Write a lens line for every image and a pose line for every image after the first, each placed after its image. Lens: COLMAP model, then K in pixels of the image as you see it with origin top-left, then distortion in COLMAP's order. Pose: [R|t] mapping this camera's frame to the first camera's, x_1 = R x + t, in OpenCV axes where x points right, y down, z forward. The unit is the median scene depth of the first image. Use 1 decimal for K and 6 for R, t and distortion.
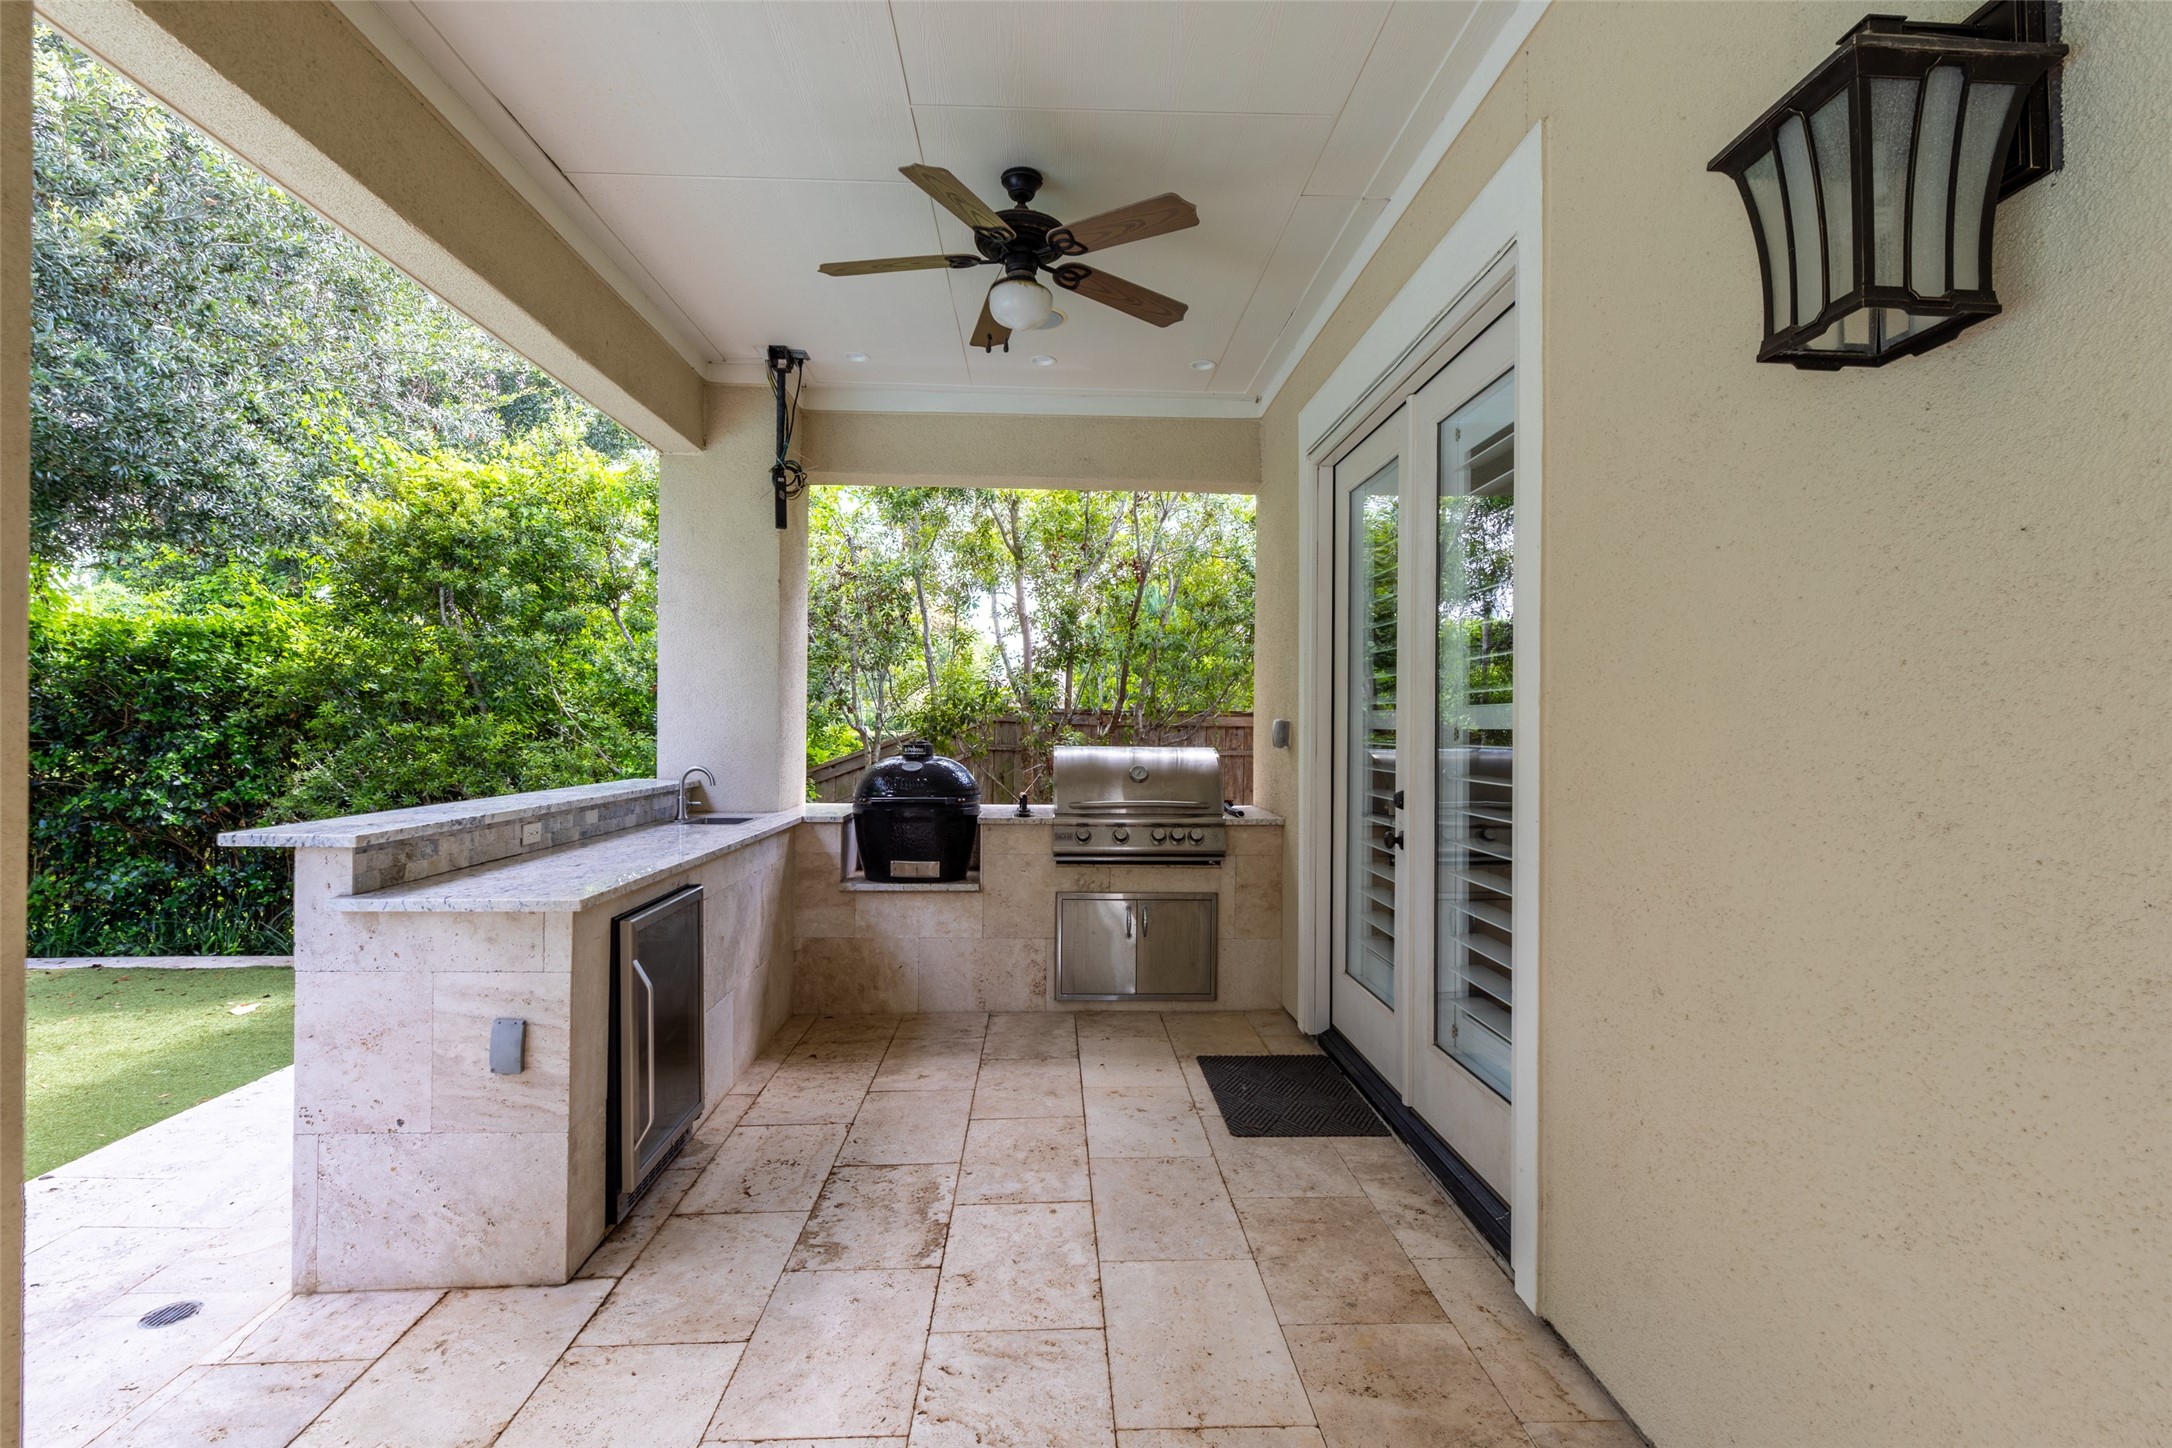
lens RADIAL K [[981.3, 0, 1090.6], [0, 981.3, 721.0], [0, 0, 1]] dist [-0.000634, -0.000034]
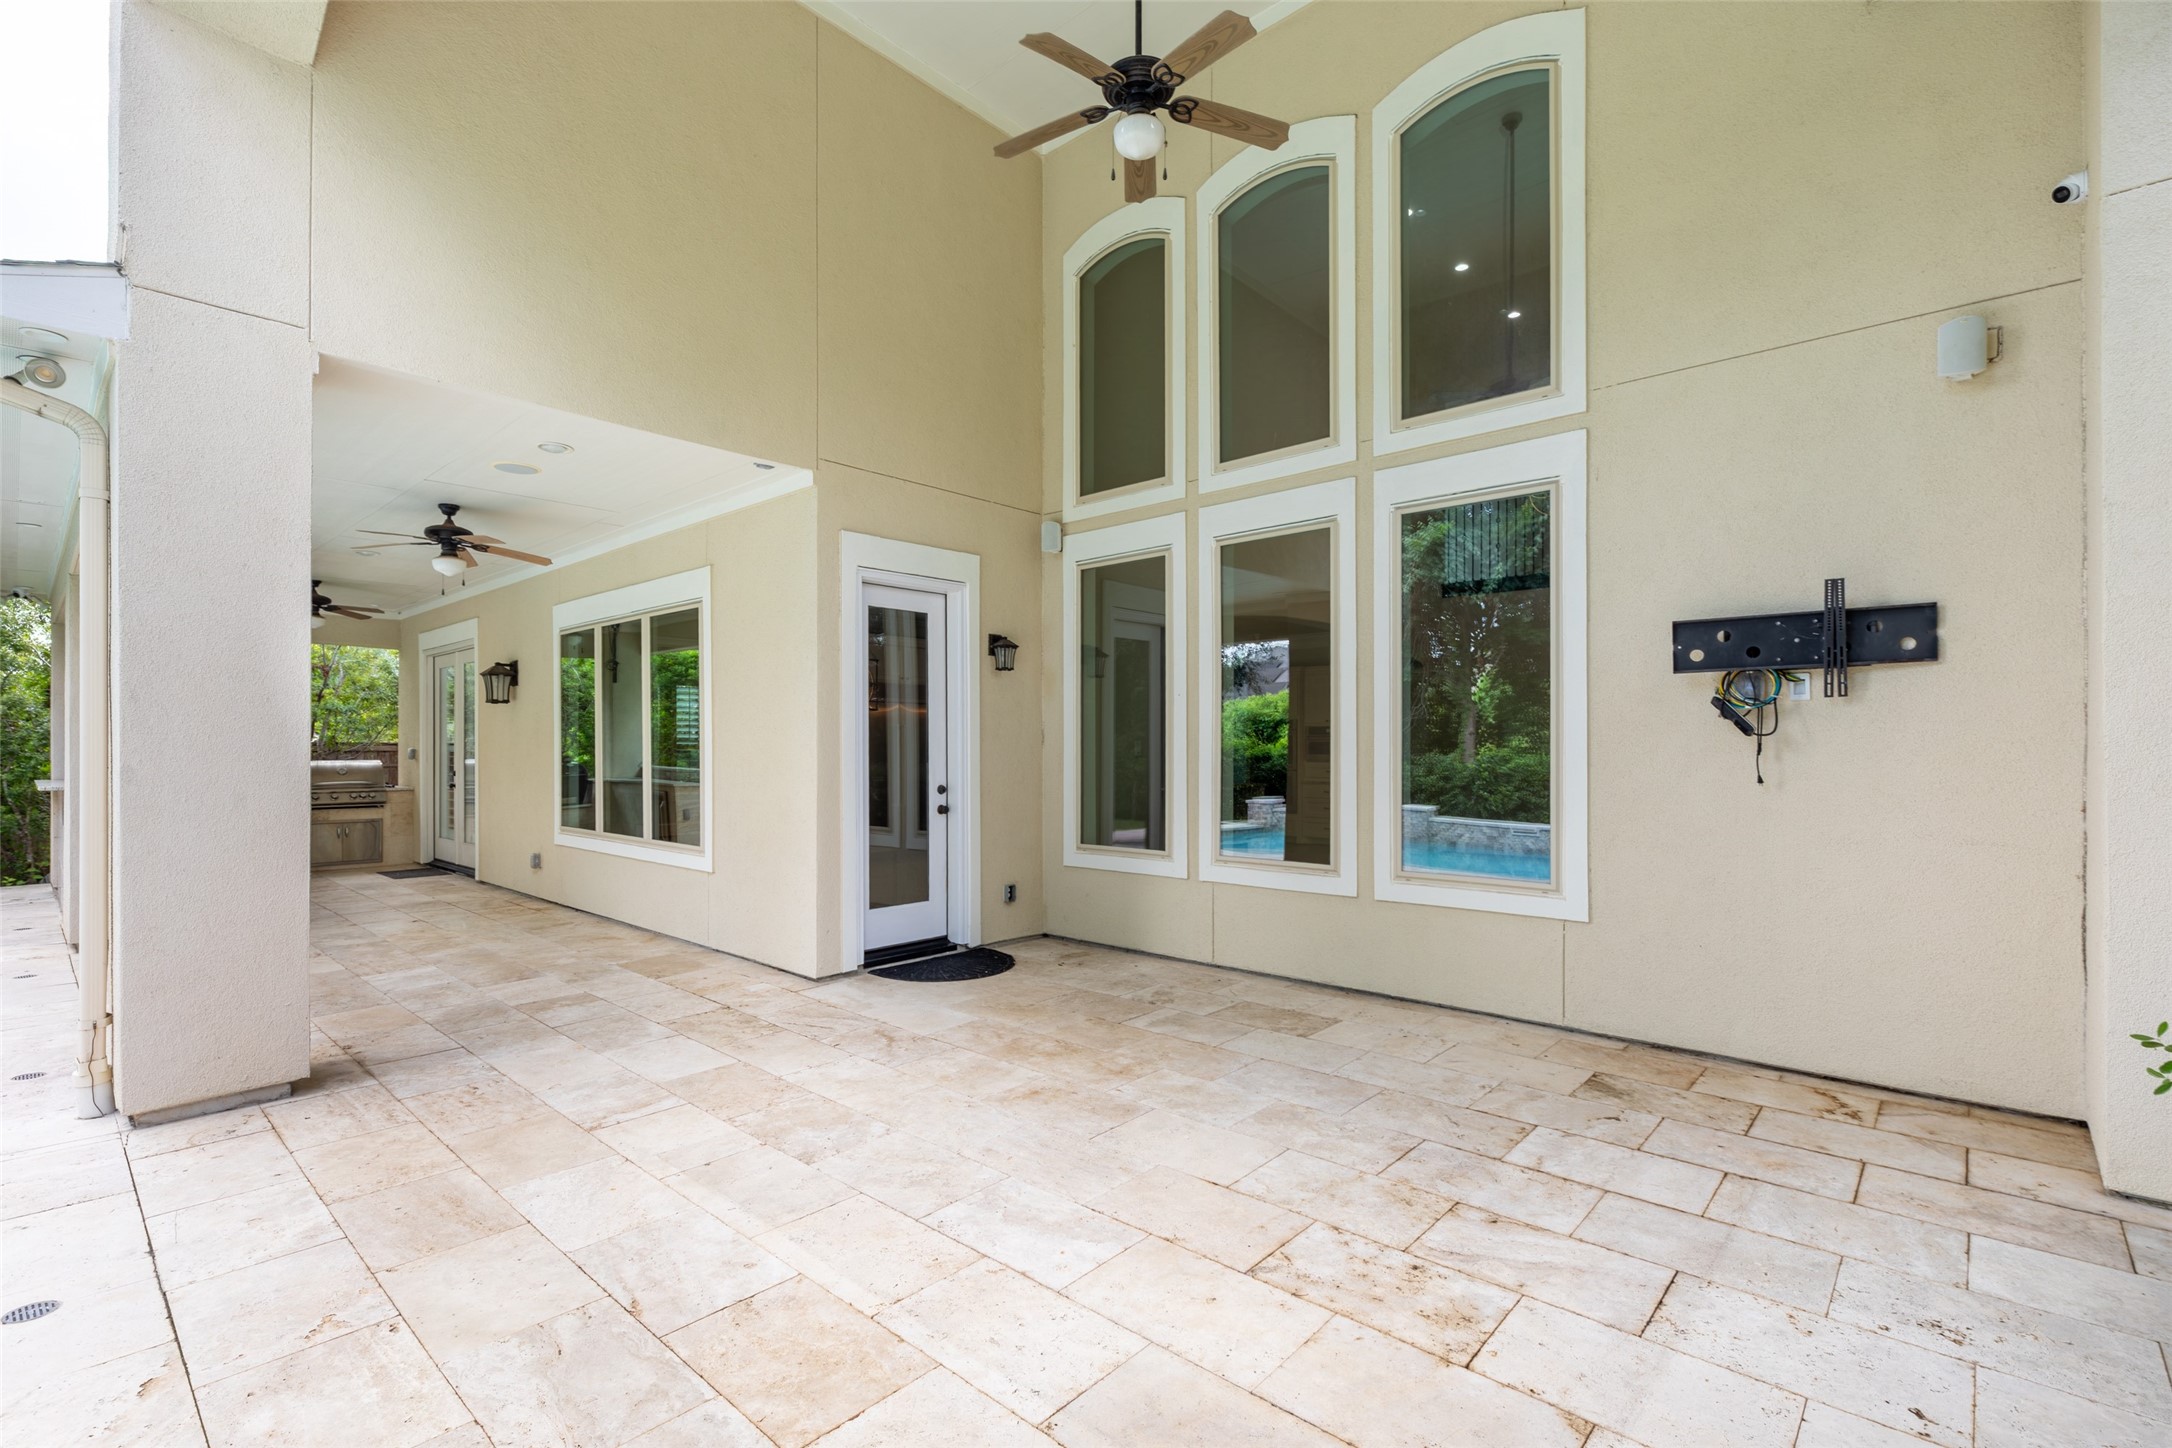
lens RADIAL K [[981.3, 0, 1090.4], [0, 981.3, 735.4], [0, 0, 1]] dist [-0.000634, -0.000034]
pose [[0.702700, -0.005153, 0.711467, -0.372225], [0.006779, 0.999977, 0.000547, -0.023153], [-0.711454, 0.004439, 0.702719, -1.999400]]
